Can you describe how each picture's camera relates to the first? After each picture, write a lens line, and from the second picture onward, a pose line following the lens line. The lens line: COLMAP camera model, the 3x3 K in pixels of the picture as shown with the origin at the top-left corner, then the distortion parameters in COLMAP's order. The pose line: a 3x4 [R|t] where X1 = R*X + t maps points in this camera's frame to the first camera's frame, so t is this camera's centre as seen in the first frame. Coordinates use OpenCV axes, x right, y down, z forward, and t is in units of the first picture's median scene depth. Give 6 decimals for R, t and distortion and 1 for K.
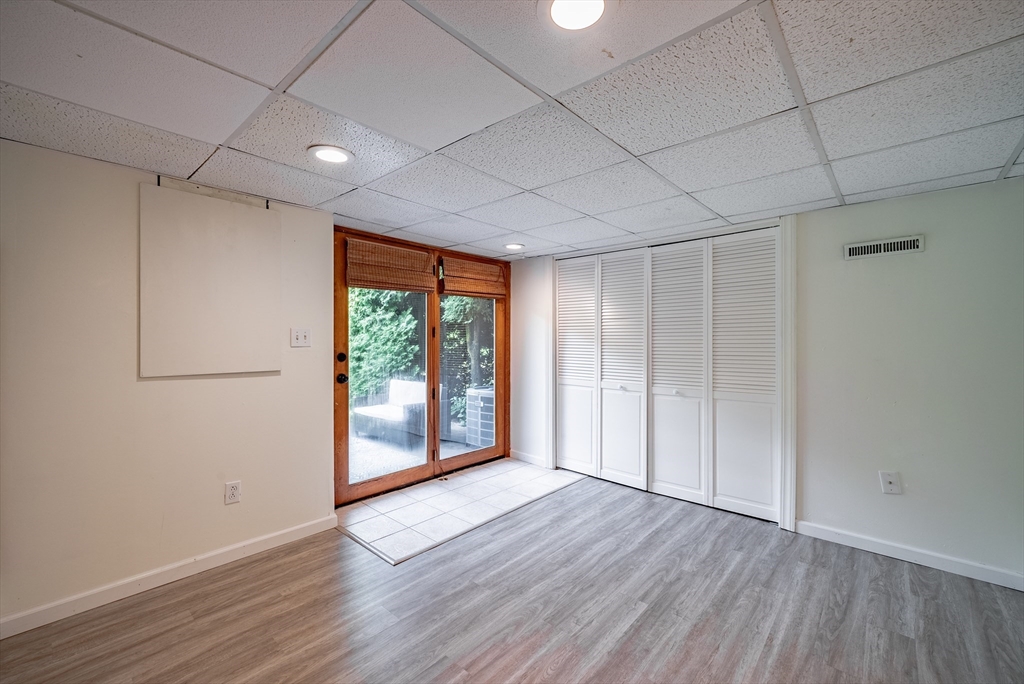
lens RADIAL K [[421.2, 0, 516.8], [0, 421.2, 340.9], [0, 0, 1]] dist [-0.000035, -0.000357]
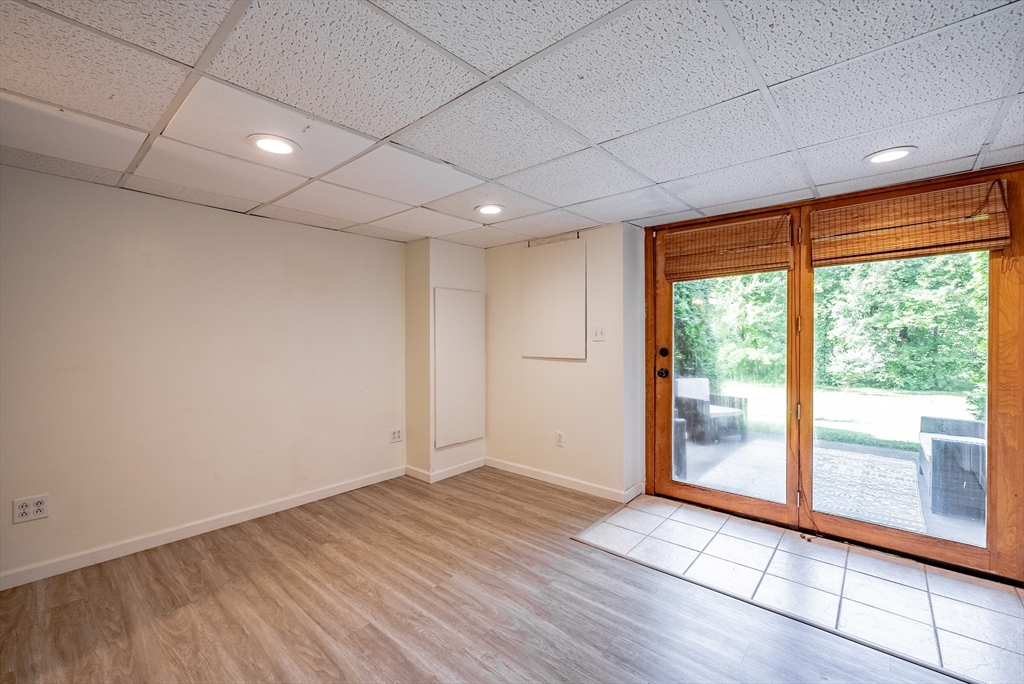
lens RADIAL K [[421.2, 0, 514.1], [0, 421.2, 340.0], [0, 0, 1]] dist [-0.000035, -0.000357]
pose [[0.018080, 0.008378, -0.999801, 0.800832], [-0.000755, 0.999965, 0.008366, 0.001247], [0.999836, 0.000604, 0.018086, 0.819860]]
